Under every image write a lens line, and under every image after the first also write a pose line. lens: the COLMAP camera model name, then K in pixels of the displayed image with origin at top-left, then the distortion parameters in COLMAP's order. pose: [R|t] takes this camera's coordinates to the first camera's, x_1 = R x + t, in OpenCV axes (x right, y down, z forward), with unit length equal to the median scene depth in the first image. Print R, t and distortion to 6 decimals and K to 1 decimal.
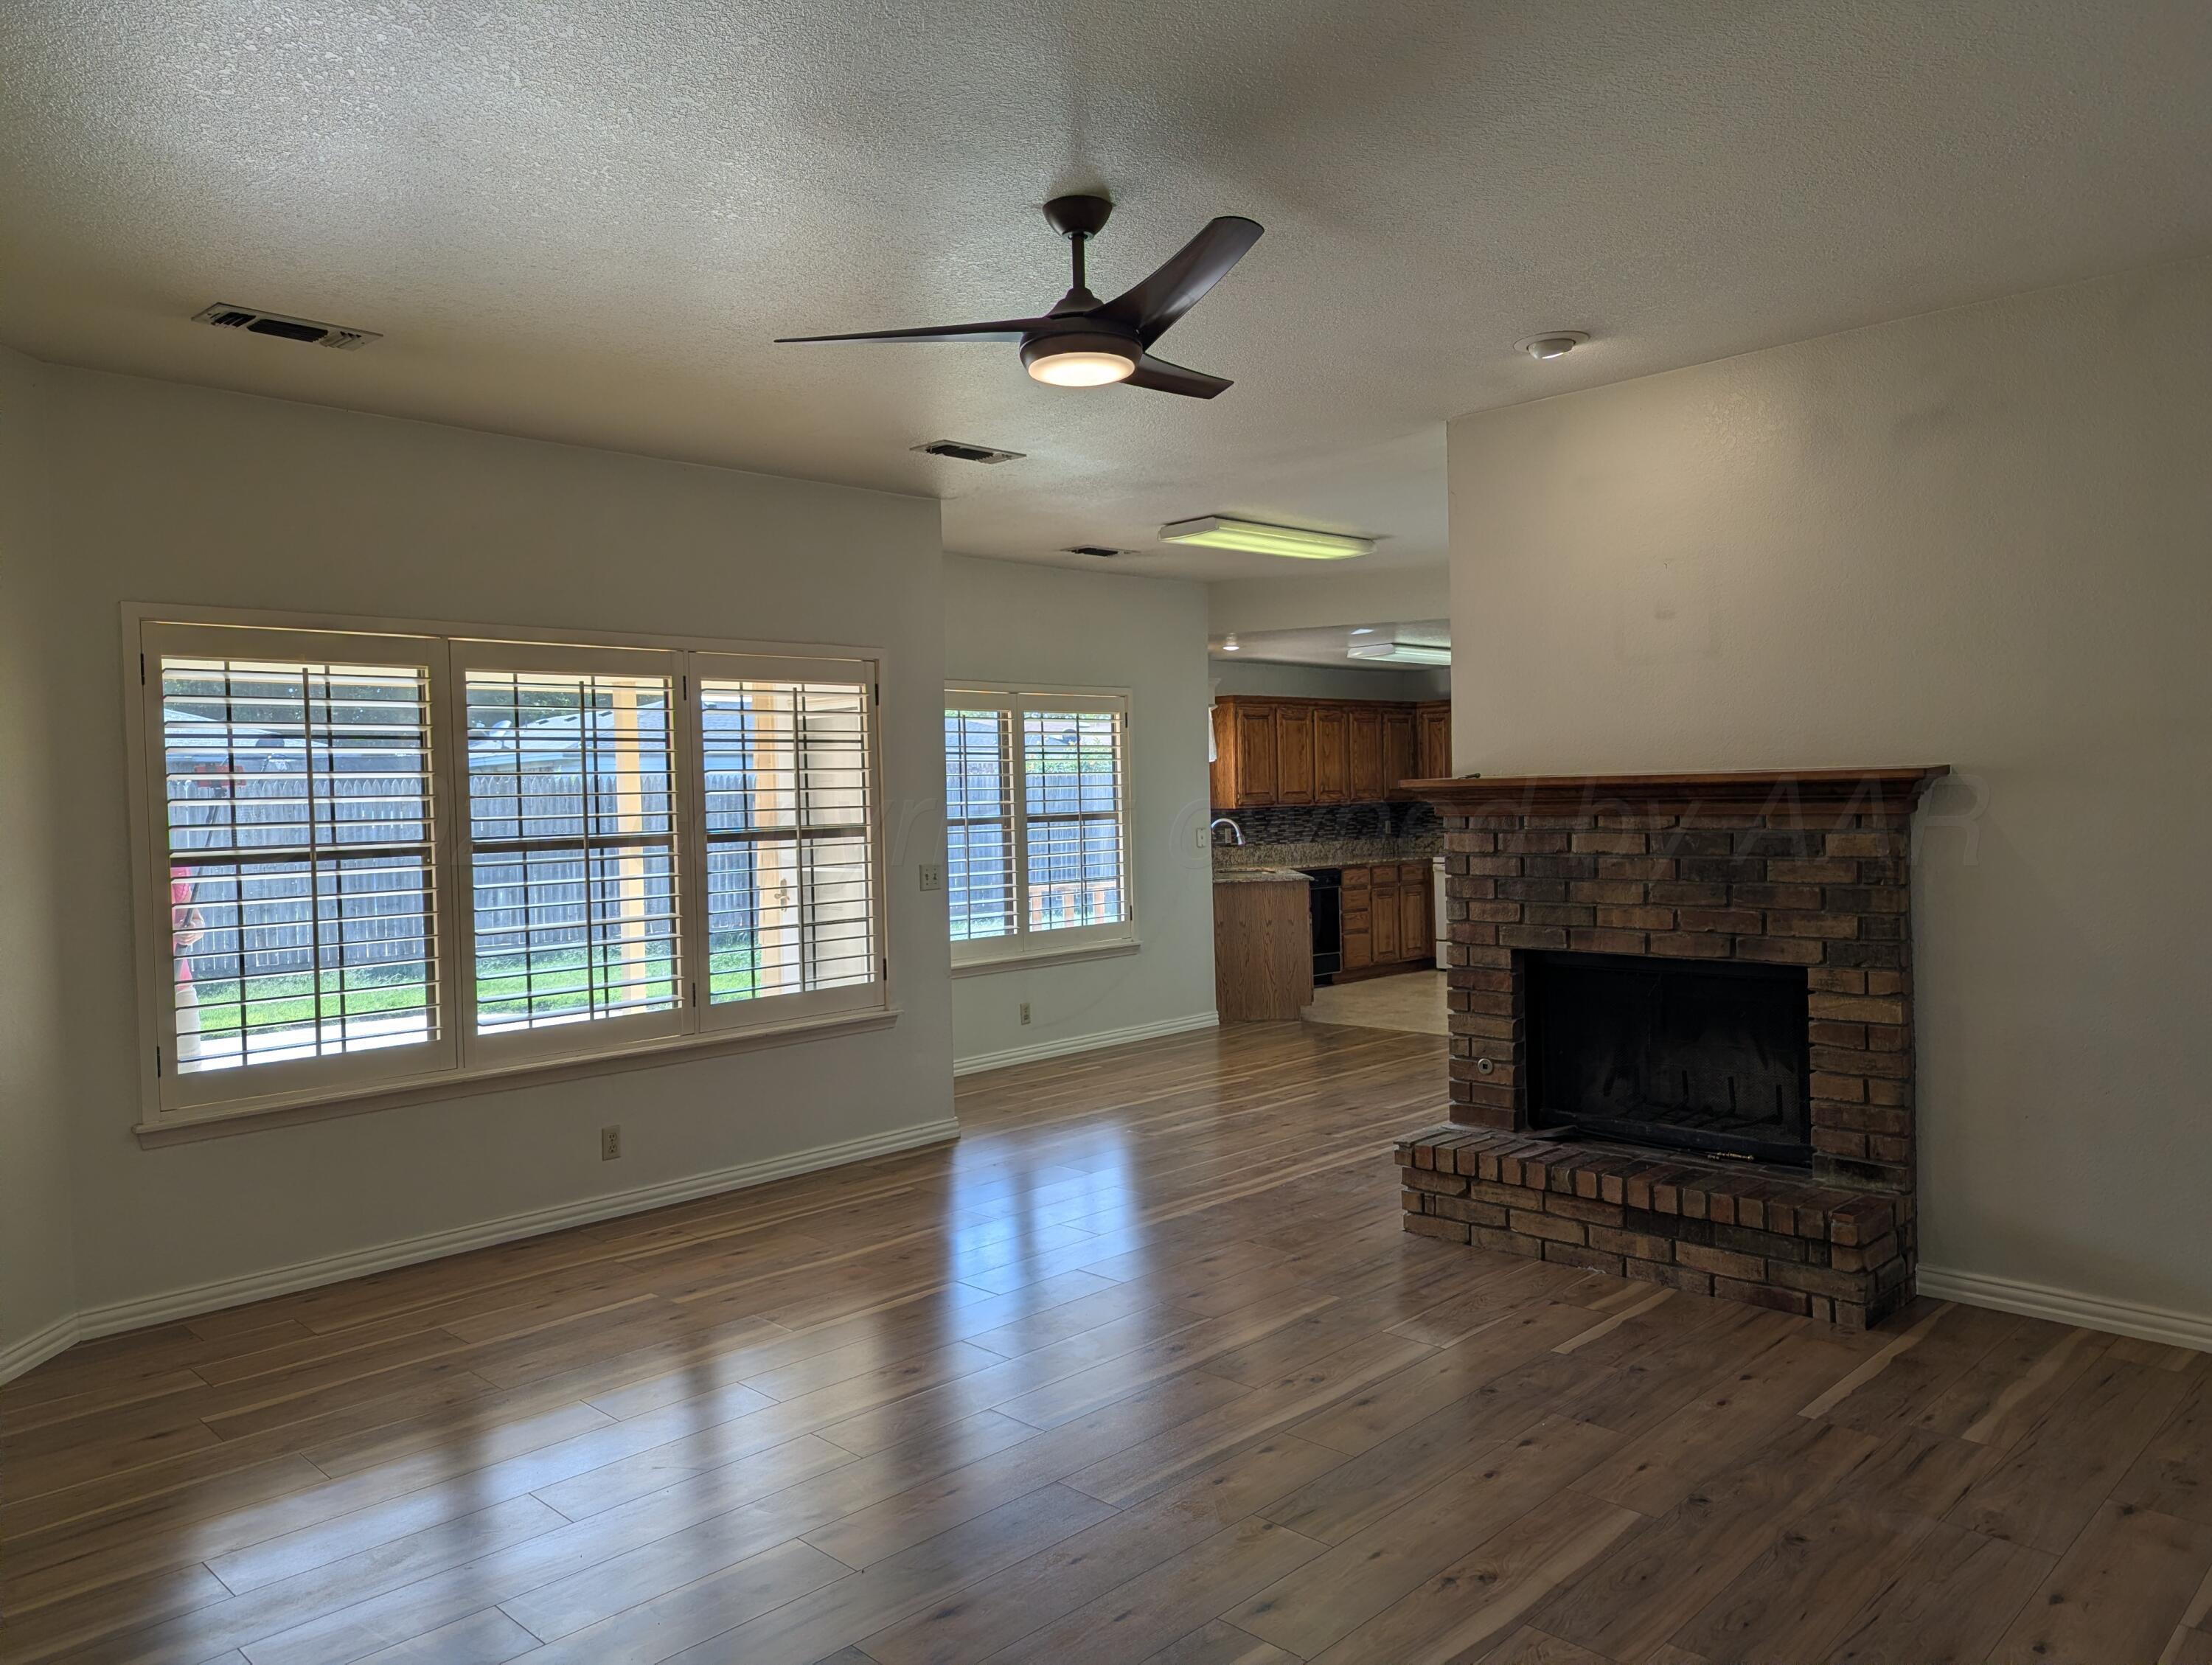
lens RADIAL K [[1554.9, 0, 1099.6], [0, 1554.9, 829.5], [0, 0, 1]] dist [0.036729, -0.022453]
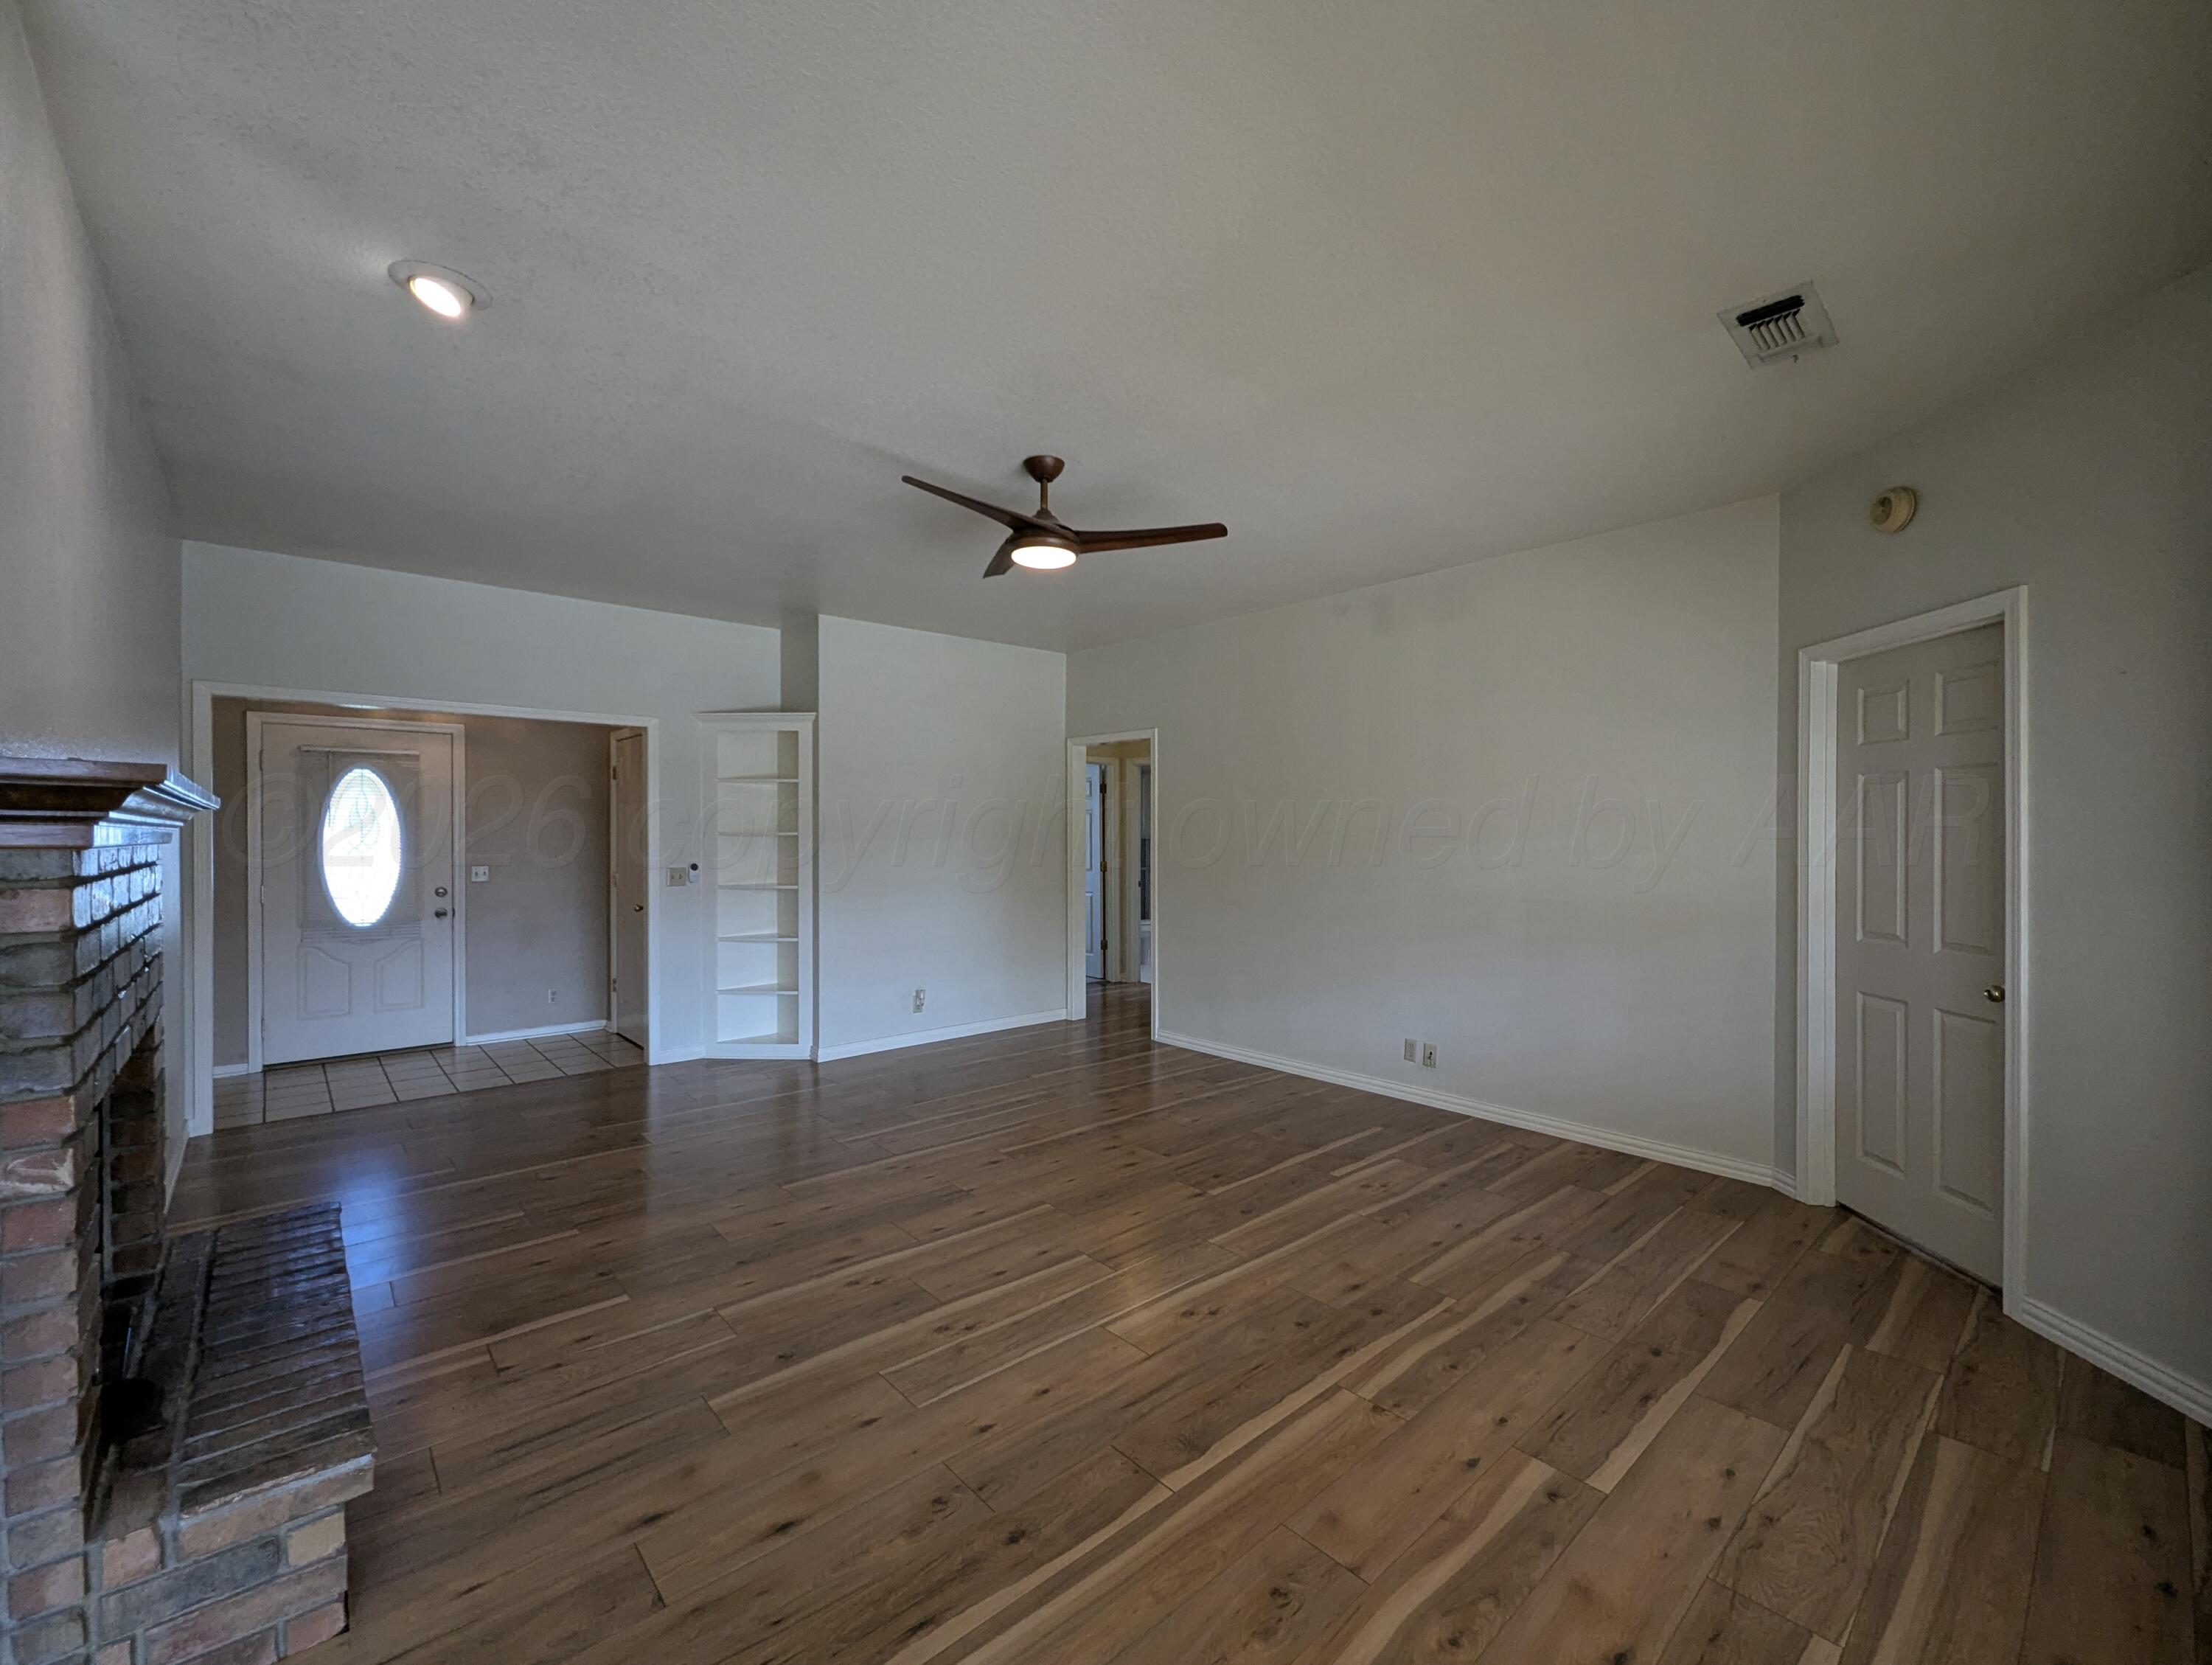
lens RADIAL K [[920.0, 0, 1105.5], [0, 920.0, 836.9], [0, 0, 1]] dist [0.001929, -0.002067]
pose [[-0.997759, 0.021509, 0.063357, -0.087124], [0.023142, 0.999415, 0.025163, -0.012306], [-0.062779, 0.026572, -0.997674, 1.305508]]
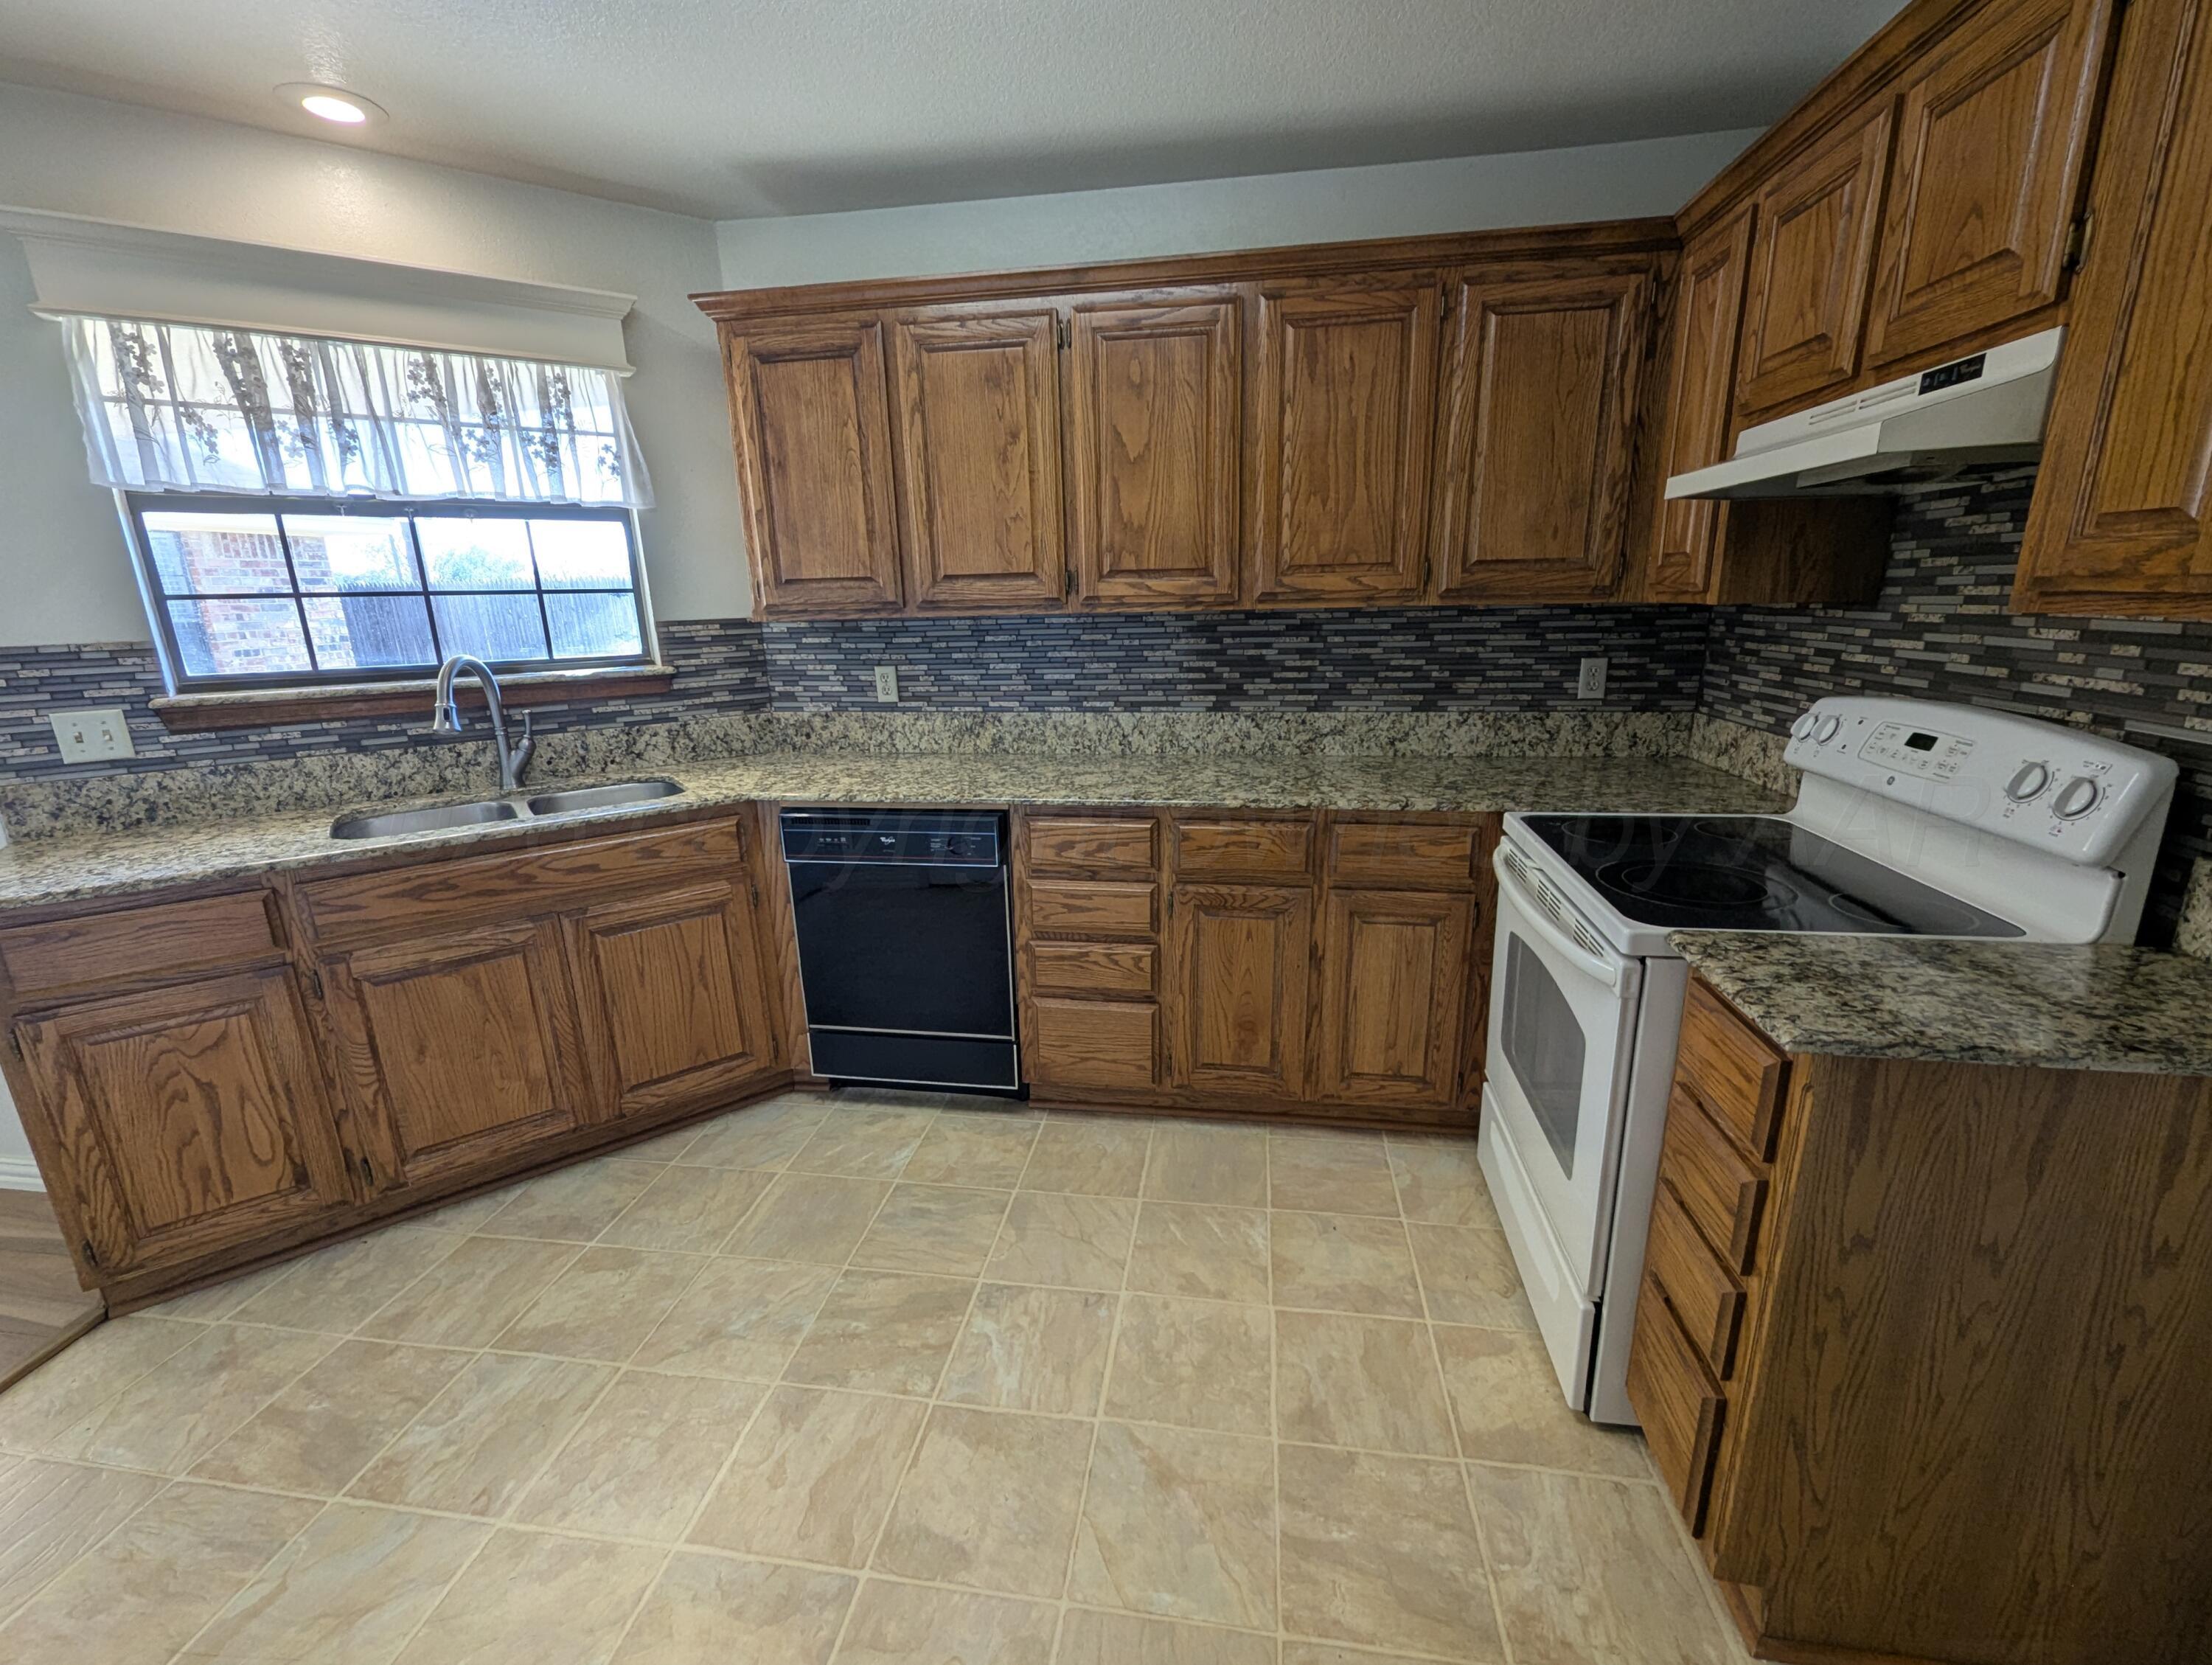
lens RADIAL K [[920.0, 0, 1103.2], [0, 920.0, 843.5], [0, 0, 1]] dist [0.001929, -0.002067]
pose [[0.582067, 0.223528, -0.781814, 0.730007], [-0.010325, 0.963429, 0.267765, -0.049111], [0.813075, -0.147785, 0.563088, 2.045687]]
